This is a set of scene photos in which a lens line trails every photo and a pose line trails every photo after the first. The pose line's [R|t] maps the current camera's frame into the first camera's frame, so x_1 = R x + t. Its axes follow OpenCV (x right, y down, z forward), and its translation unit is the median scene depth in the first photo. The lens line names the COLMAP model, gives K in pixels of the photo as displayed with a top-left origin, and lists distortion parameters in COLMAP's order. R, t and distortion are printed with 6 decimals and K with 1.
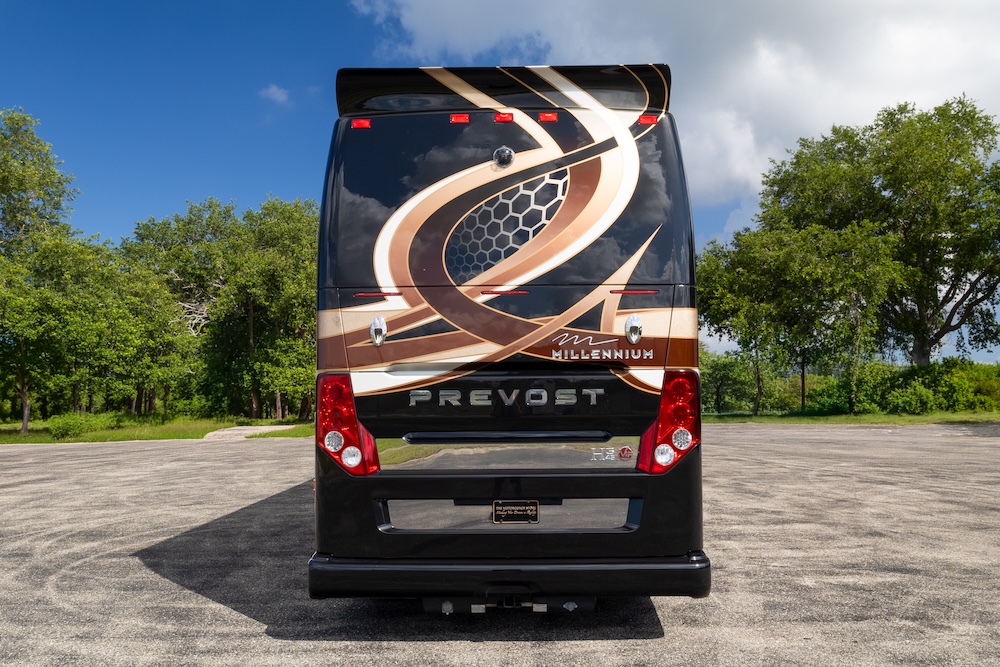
lens RADIAL K [[660.3, 0, 499.6], [0, 660.3, 329.0], [0, 0, 1]] dist [-0.003996, -0.008848]
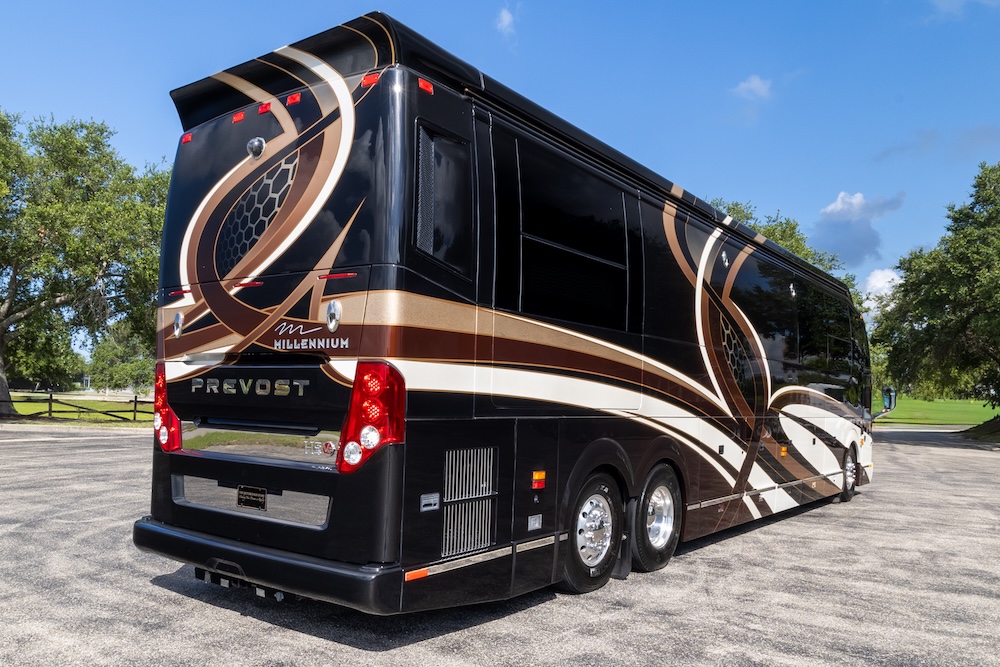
lens RADIAL K [[756.6, 0, 500.1], [0, 756.6, 342.1], [0, 0, 1]] dist [-0.021622, 0.000300]
pose [[0.819216, -0.012318, -0.573352, 1.001109], [0.038074, 0.998732, 0.032945, 0.010642], [0.572219, -0.048819, 0.818646, 0.265893]]
